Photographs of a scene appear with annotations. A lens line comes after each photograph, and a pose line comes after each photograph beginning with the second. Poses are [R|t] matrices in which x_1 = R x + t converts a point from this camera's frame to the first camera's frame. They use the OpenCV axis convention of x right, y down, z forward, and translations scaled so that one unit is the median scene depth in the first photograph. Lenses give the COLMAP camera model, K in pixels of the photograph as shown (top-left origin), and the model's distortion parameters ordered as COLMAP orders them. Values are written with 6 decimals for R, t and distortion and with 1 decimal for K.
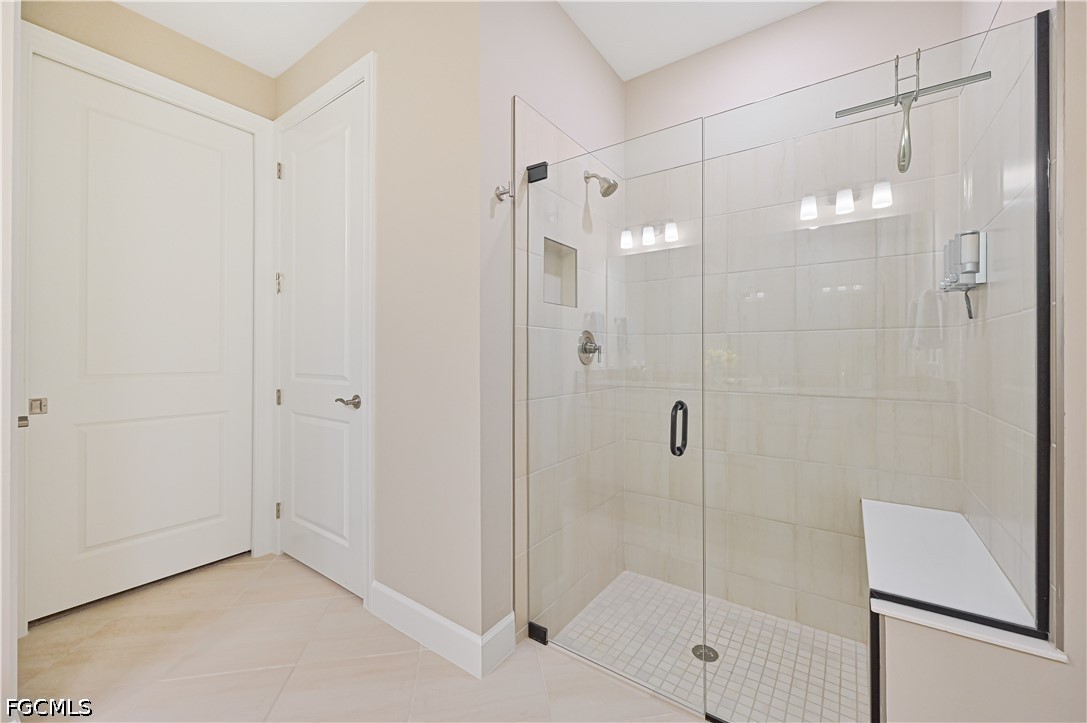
lens RADIAL K [[429.9, 0, 543.9], [0, 429.9, 354.9], [0, 0, 1]] dist [-0.003075, -0.000092]
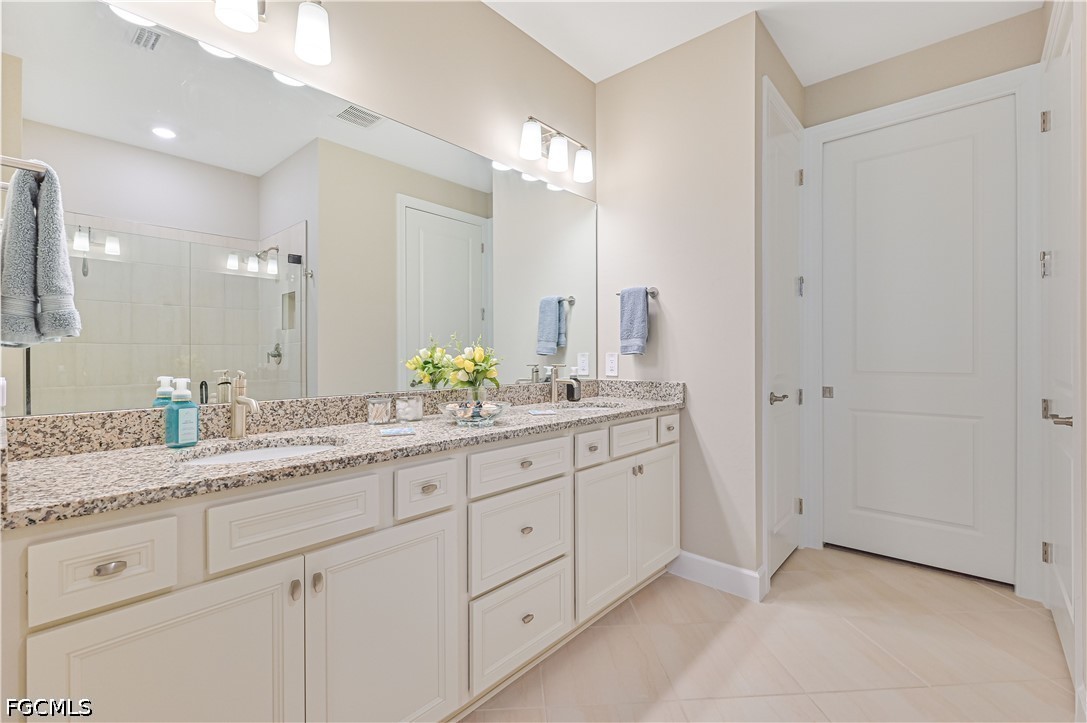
lens RADIAL K [[479.8, 0, 544.5], [0, 479.8, 359.4], [0, 0, 1]] dist [0.004617, 0.000059]
pose [[-0.118616, 0.007731, -0.992910, 0.392688], [0.006692, 0.999953, 0.006986, -0.005006], [0.992918, -0.005816, -0.118662, 0.201820]]
